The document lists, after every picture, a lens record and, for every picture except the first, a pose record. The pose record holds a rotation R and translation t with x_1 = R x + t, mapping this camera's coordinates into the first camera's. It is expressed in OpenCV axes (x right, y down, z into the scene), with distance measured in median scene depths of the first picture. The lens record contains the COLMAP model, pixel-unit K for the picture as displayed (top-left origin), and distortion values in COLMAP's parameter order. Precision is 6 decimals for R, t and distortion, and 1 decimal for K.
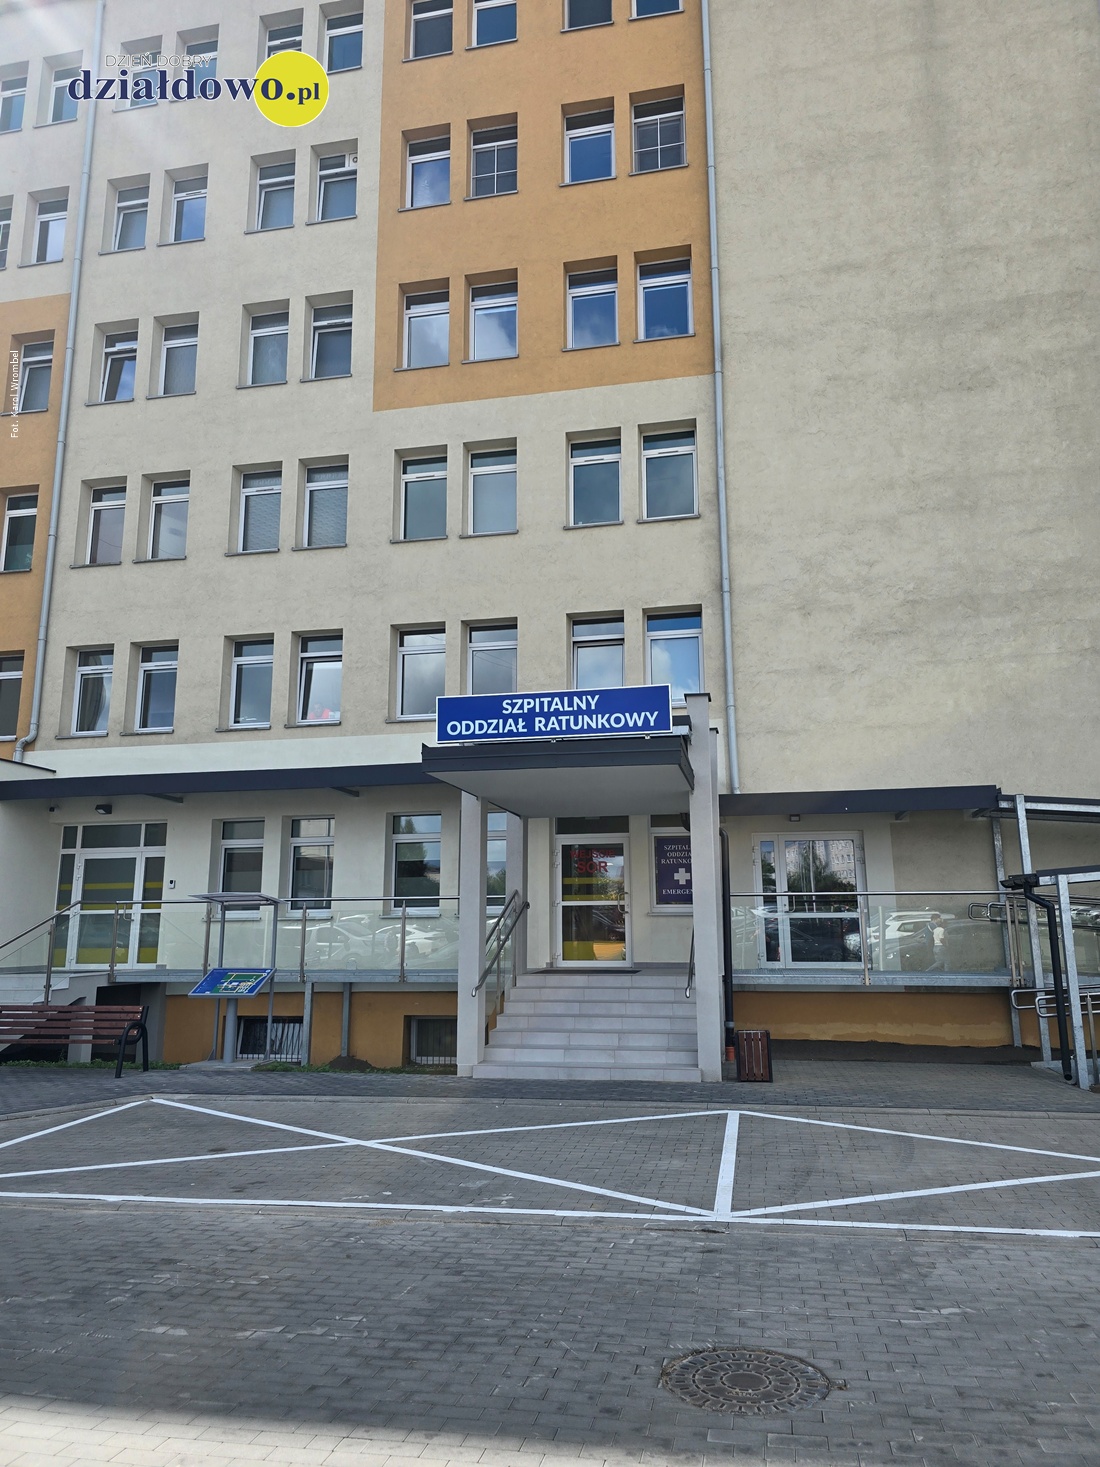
lens RADIAL K [[996.9, 0, 550.0], [0, 996.9, 733.5], [0, 0, 1]] dist [0.158803, -0.325007]
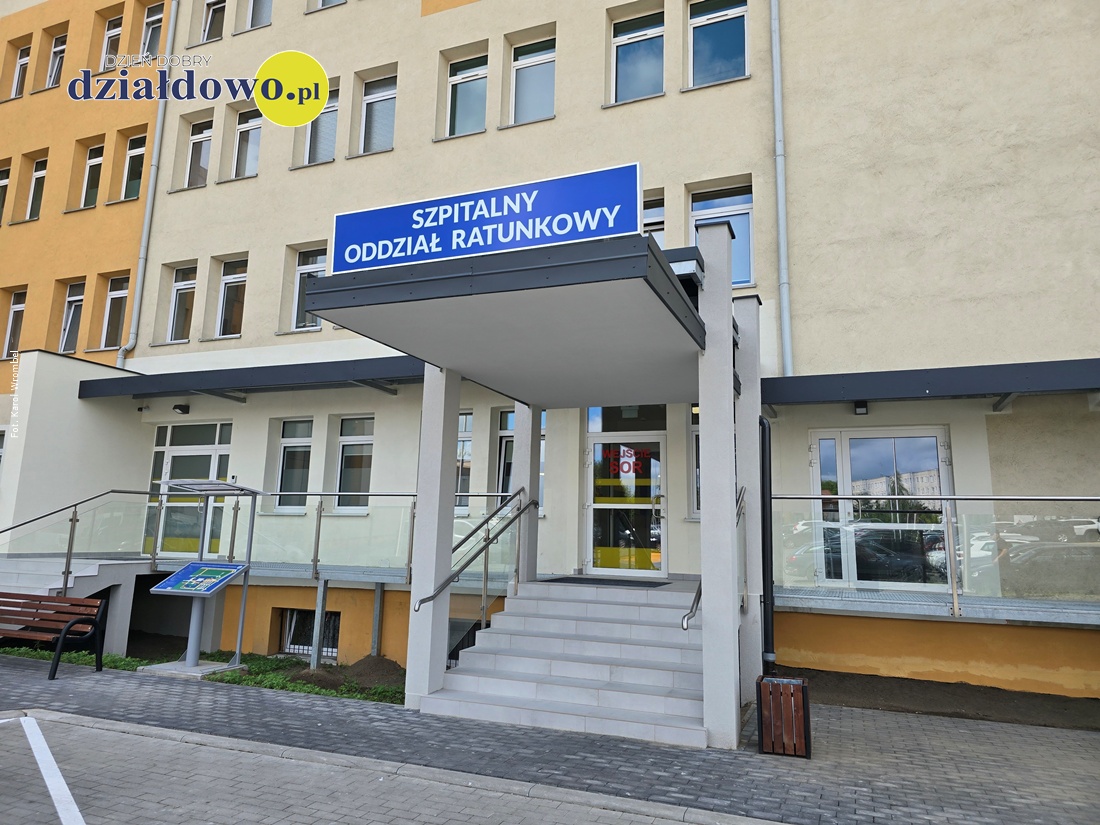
lens RADIAL K [[730.3, 0, 547.5], [0, 730.3, 398.4], [0, 0, 1]] dist [0.062897, -0.048859]
pose [[0.981749, -0.003957, -0.190139, 0.101052], [0.004978, 0.999976, 0.004891, 0.068219], [0.190116, -0.005749, 0.981745, 0.338020]]
